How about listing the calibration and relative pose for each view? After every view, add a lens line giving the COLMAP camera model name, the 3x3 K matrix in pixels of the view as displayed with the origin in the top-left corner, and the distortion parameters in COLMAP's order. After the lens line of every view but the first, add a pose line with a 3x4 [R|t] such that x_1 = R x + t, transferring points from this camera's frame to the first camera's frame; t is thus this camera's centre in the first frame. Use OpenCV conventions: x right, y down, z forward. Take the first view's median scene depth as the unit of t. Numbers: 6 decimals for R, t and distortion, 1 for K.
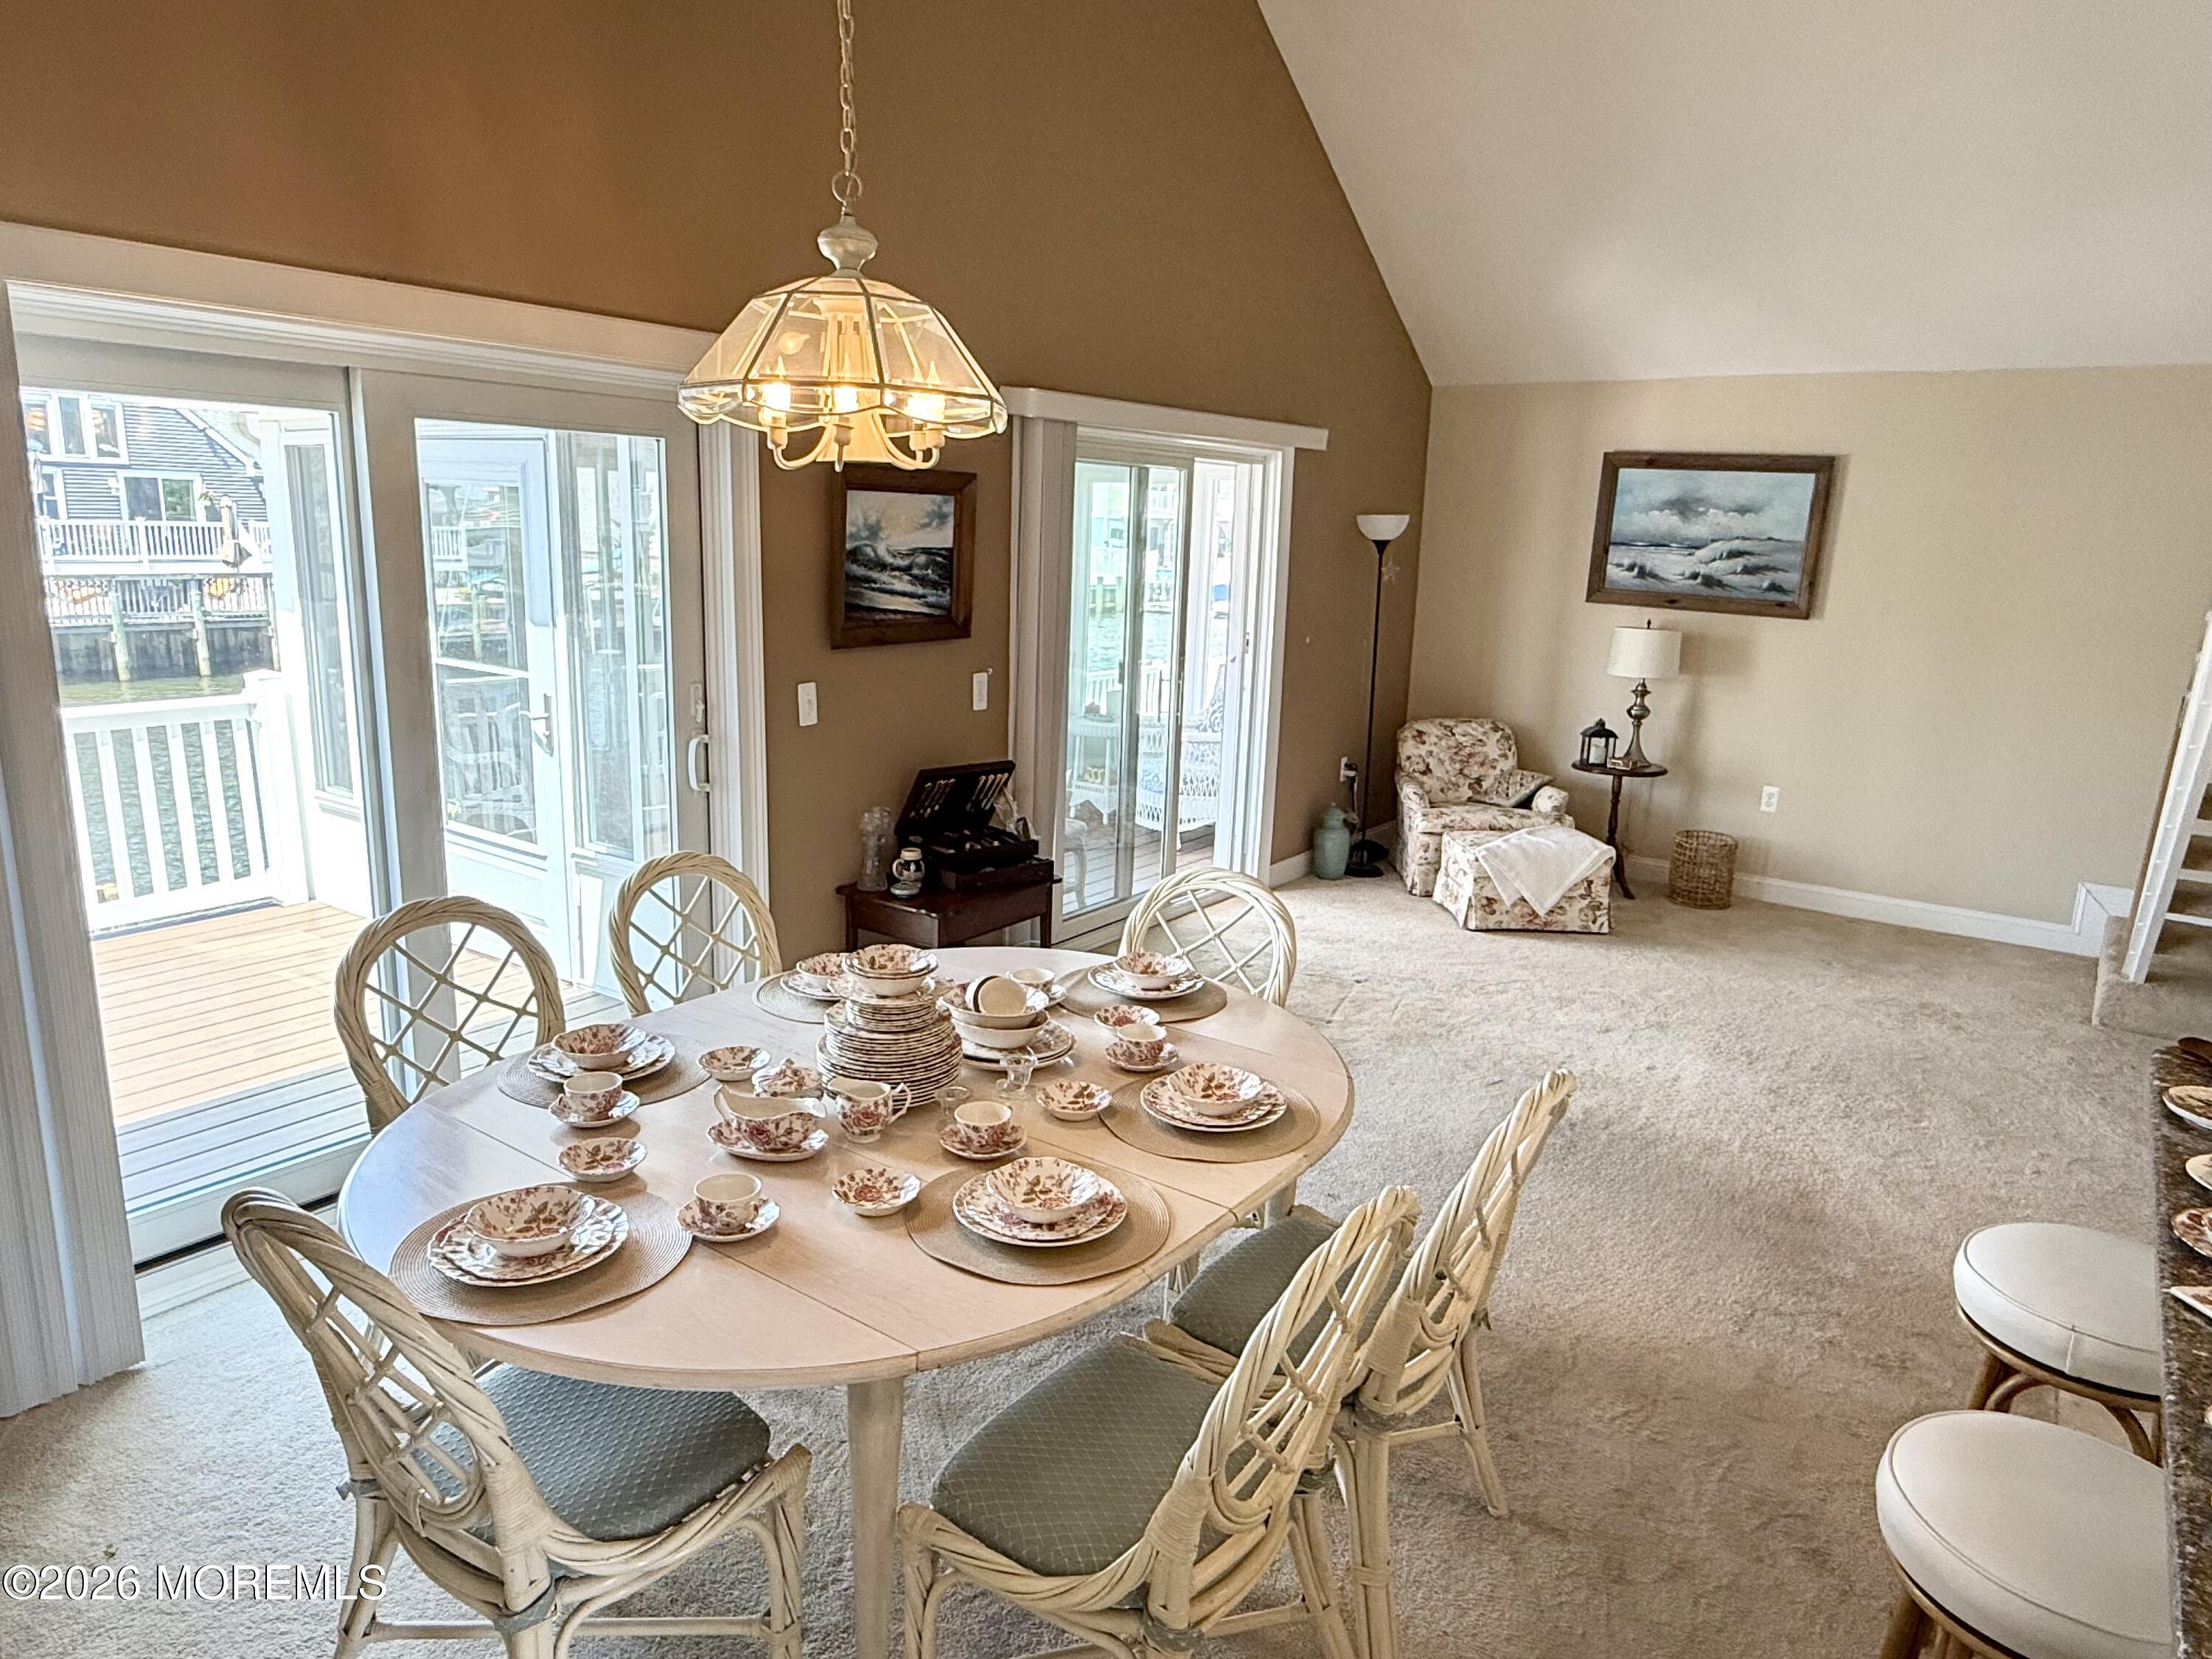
lens RADIAL K [[1406.1, 0, 1096.5], [0, 1406.1, 835.6], [0, 0, 1]] dist [0.002928, -0.001149]
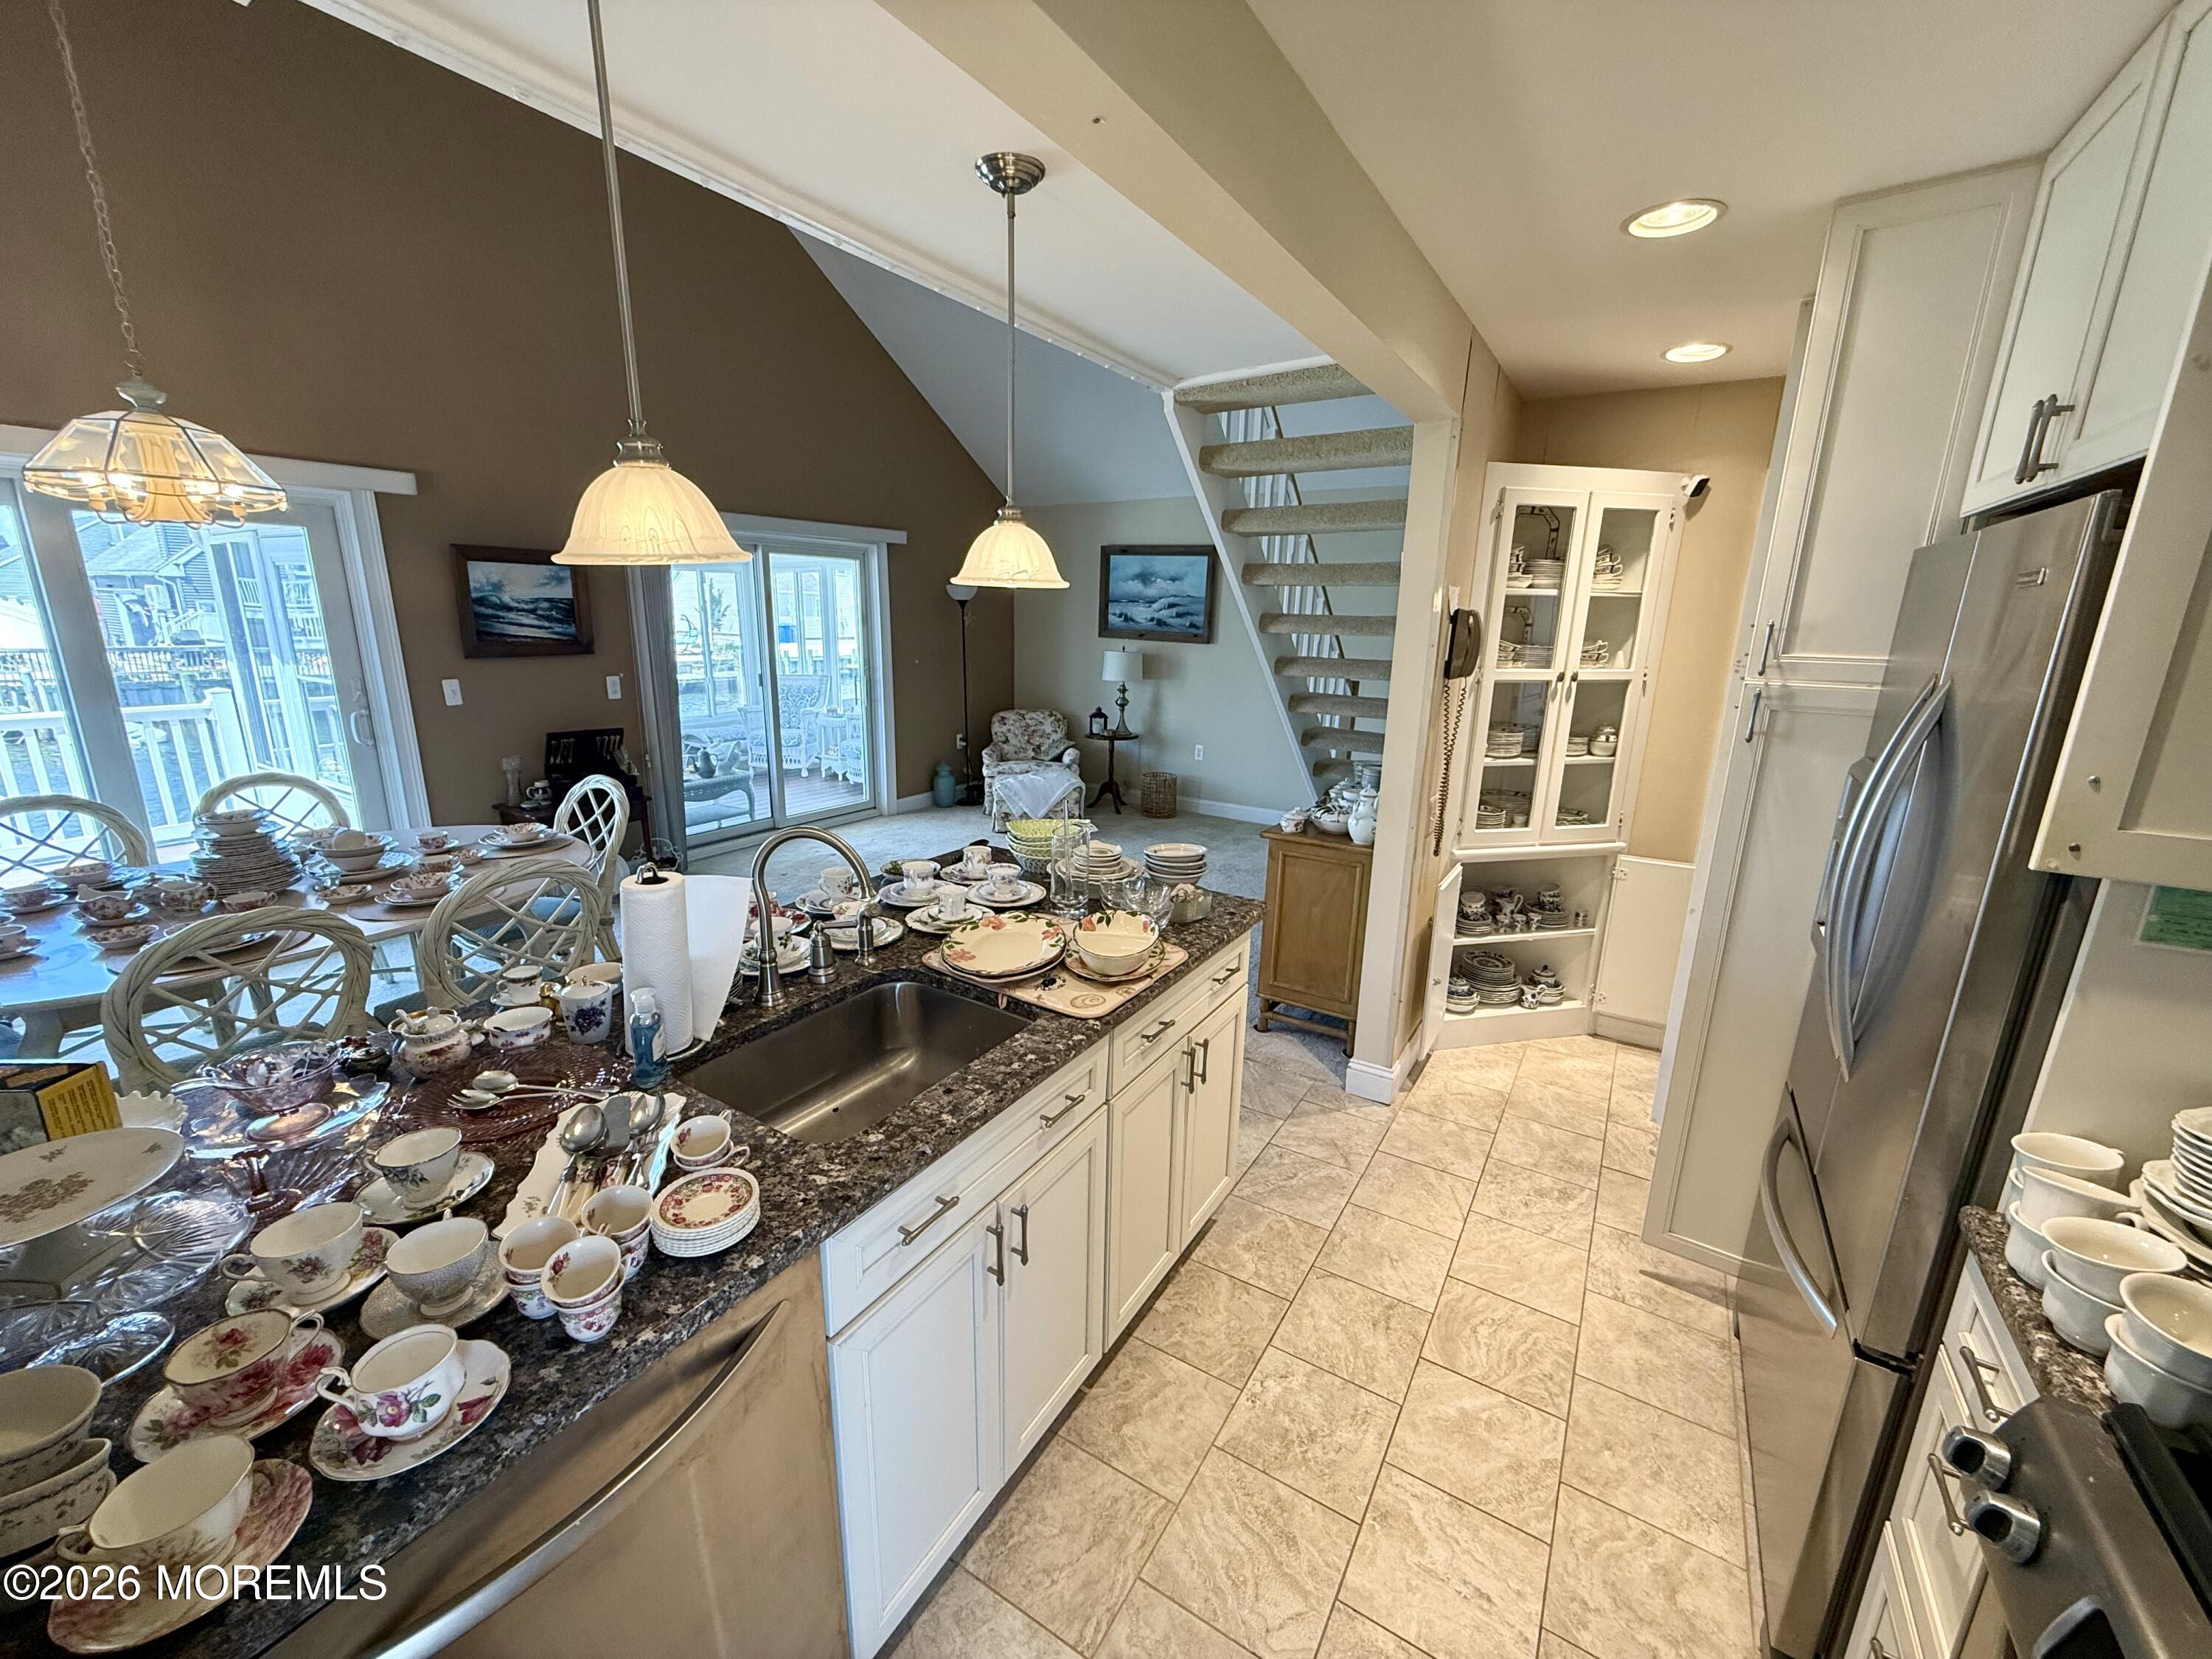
lens RADIAL K [[878.2, 0, 1092.5], [0, 878.2, 833.1], [0, 0, 1]] dist [0.003411, -0.000713]
pose [[0.998723, -0.024778, 0.044022, 0.312034], [0.023502, 0.999295, 0.029261, 0.037546], [-0.044716, -0.028189, 0.998602, -0.045182]]
